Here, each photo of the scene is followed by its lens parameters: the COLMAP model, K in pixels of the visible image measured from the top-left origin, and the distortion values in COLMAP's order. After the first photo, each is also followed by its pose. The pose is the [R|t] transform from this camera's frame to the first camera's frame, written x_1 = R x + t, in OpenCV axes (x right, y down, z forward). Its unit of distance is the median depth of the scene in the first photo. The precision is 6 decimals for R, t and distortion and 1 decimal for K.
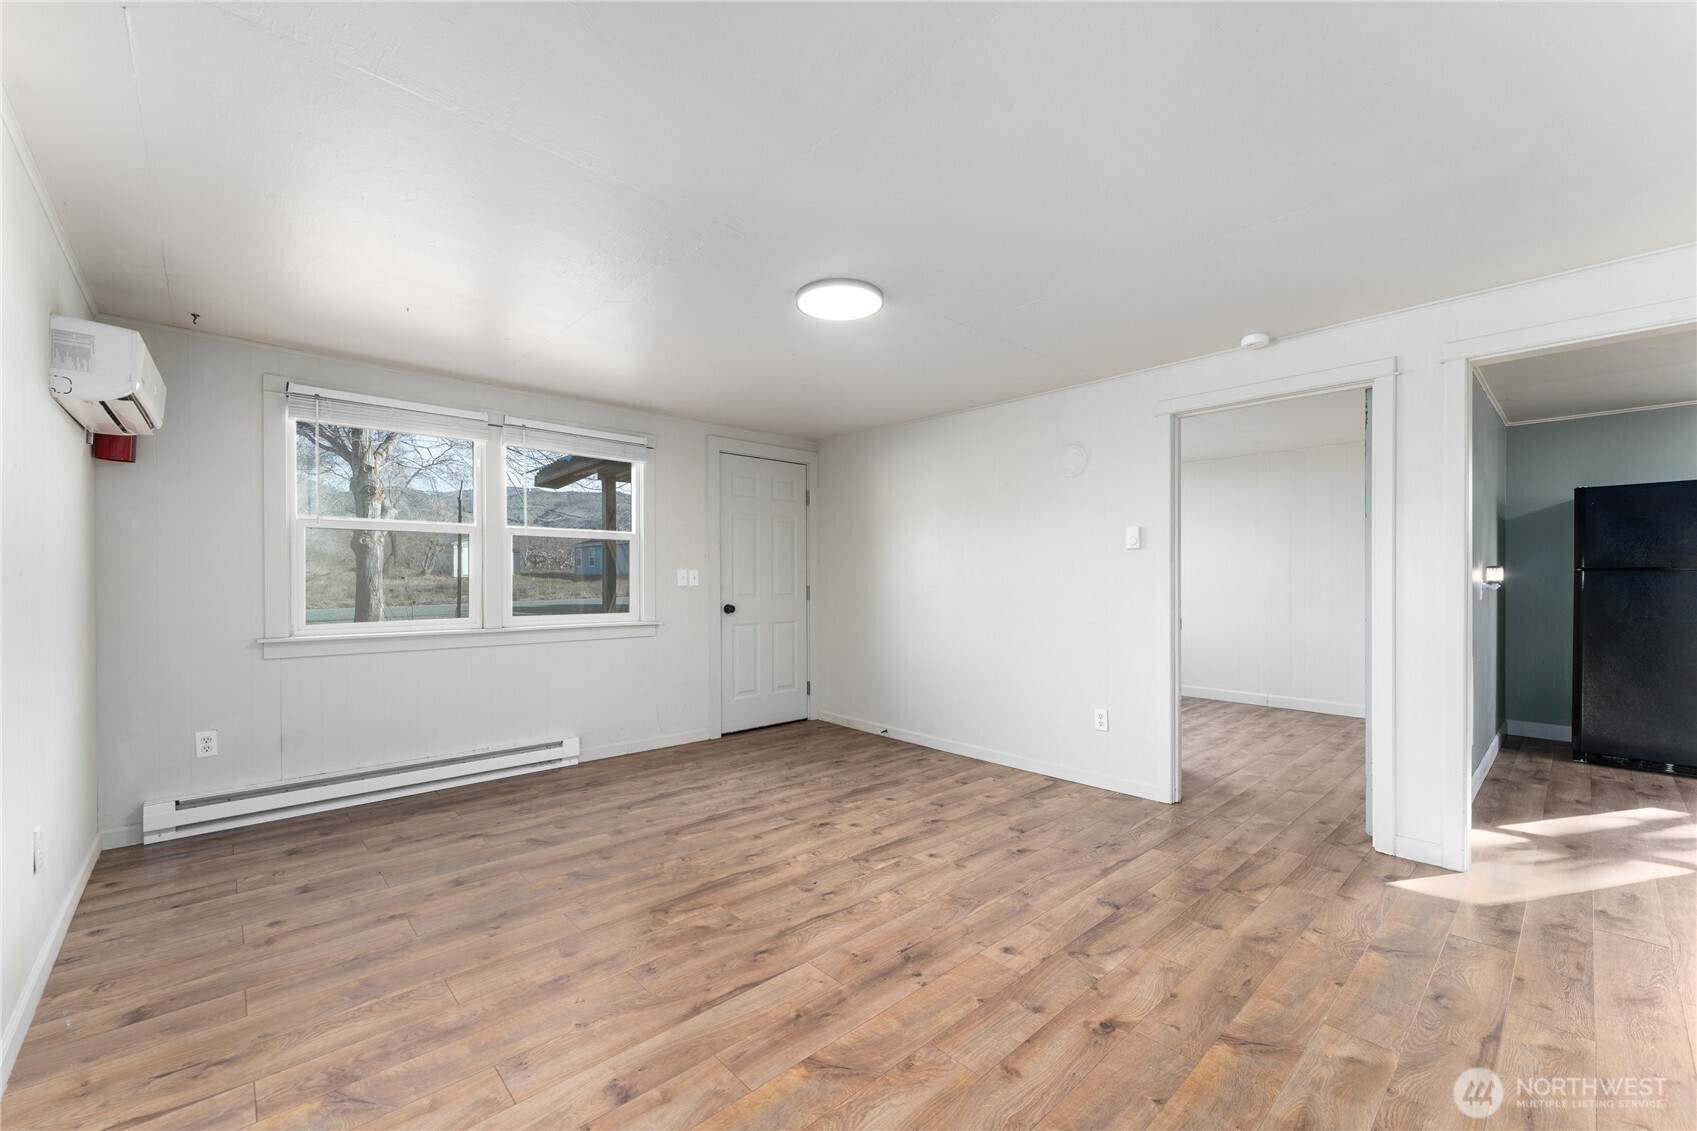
lens RADIAL K [[697.0, 0, 854.6], [0, 697.0, 576.3], [0, 0, 1]] dist [0.001374, -0.000157]
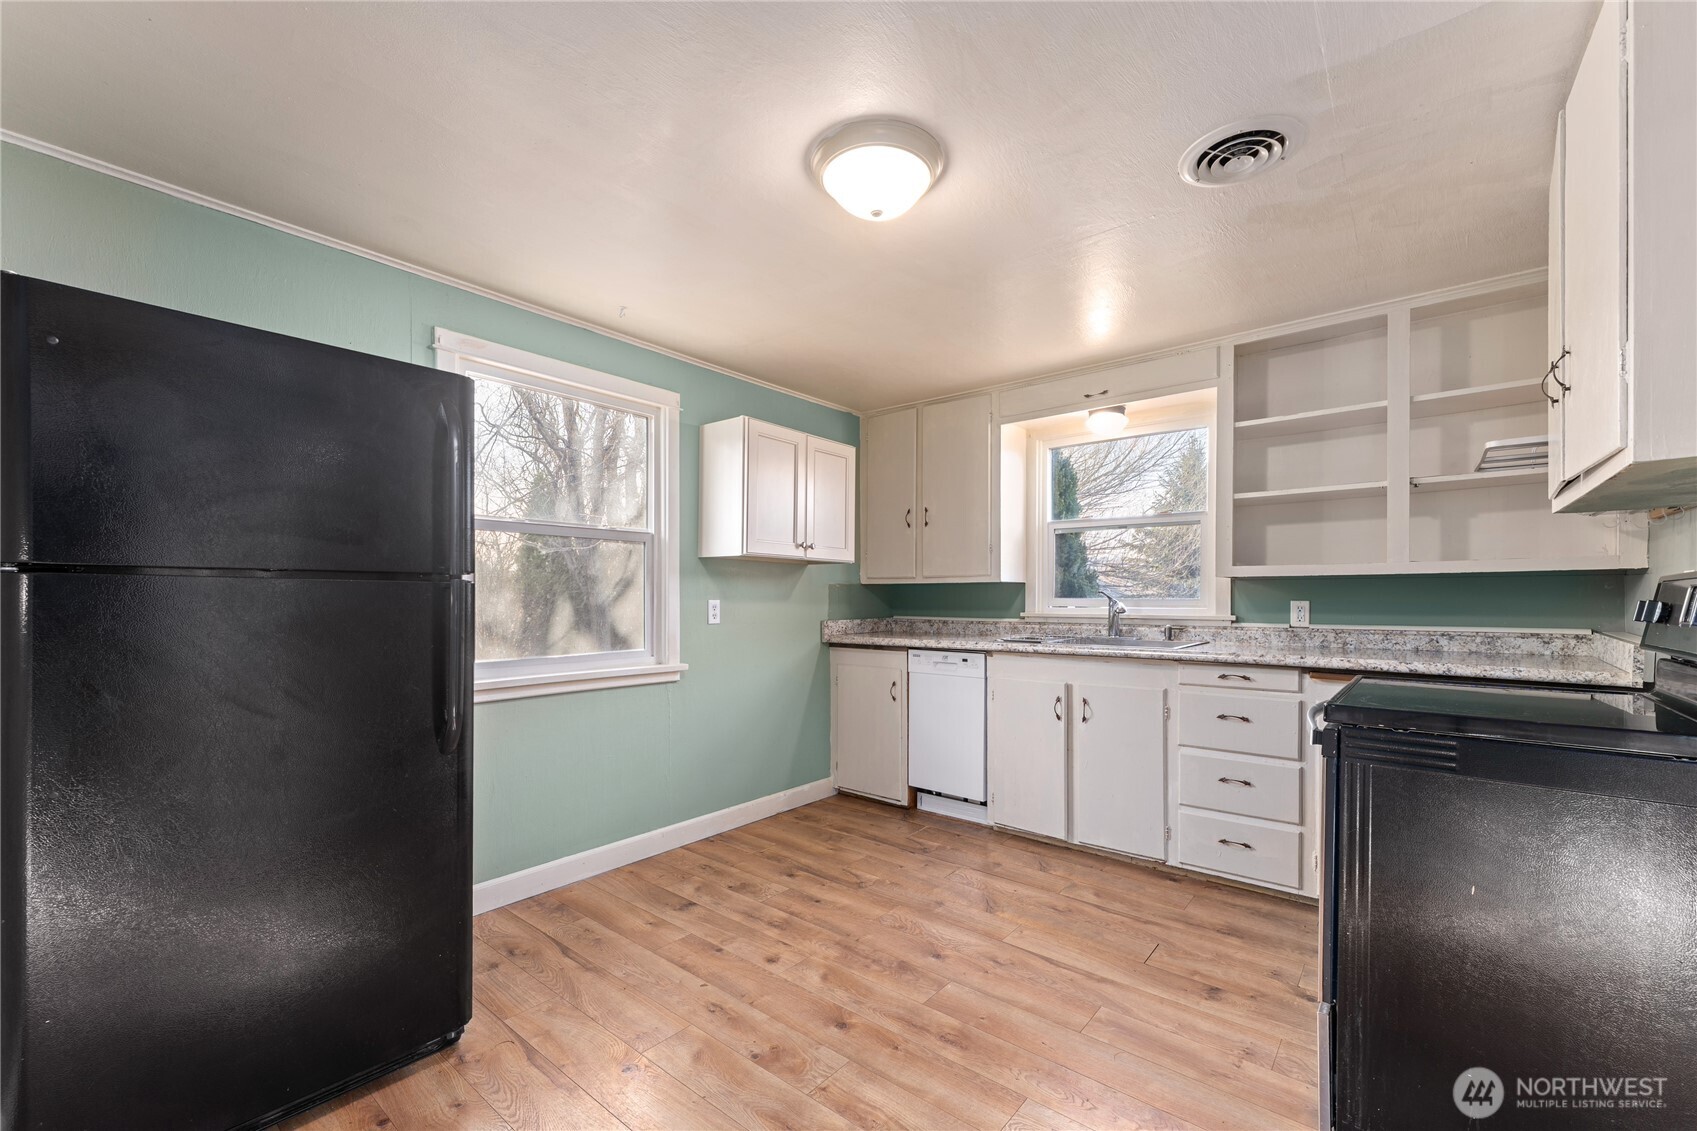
lens RADIAL K [[697.0, 0, 854.5], [0, 697.0, 568.0], [0, 0, 1]] dist [0.001374, -0.000157]
pose [[-0.130659, 0.000075, 0.991427, -1.312358], [-0.013966, 0.999901, -0.001916, -0.052571], [-0.991329, -0.014097, -0.130645, 1.557436]]
